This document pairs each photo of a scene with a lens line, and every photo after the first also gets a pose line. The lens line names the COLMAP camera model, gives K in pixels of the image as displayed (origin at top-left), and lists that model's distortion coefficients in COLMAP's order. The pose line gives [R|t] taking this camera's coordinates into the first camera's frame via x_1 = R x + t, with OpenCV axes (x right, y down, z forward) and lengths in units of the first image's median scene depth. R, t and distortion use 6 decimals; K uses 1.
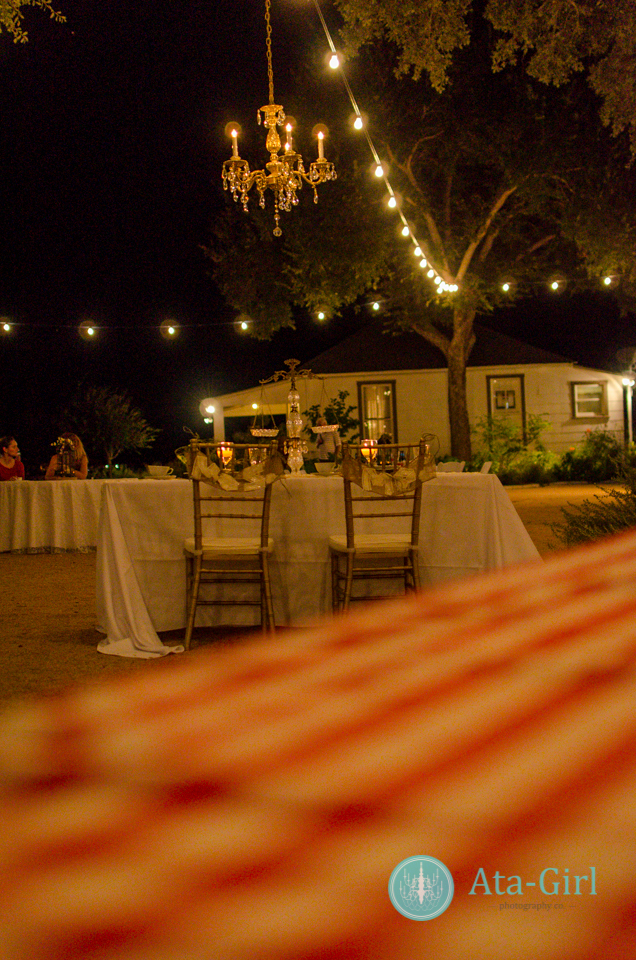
lens RADIAL K [[1428.1, 0, 318.0], [0, 1428.1, 480.0], [0, 0, 1]] dist [0.374093, -0.002658]
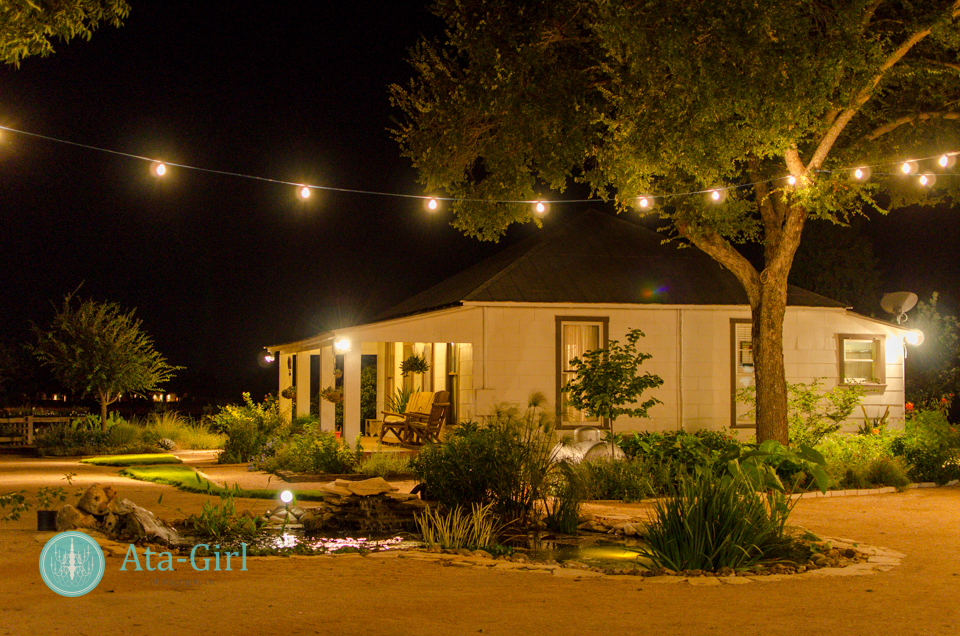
lens RADIAL K [[1401.2, 0, 480.0], [0, 1401.2, 318.0], [0, 0, 1]] dist [-0.150677, -0.001023]
pose [[0.976753, 0.054039, 0.207447, -0.142821], [-0.039589, 0.996532, -0.073193, -0.018298], [-0.210682, 0.063279, 0.975504, 0.365420]]
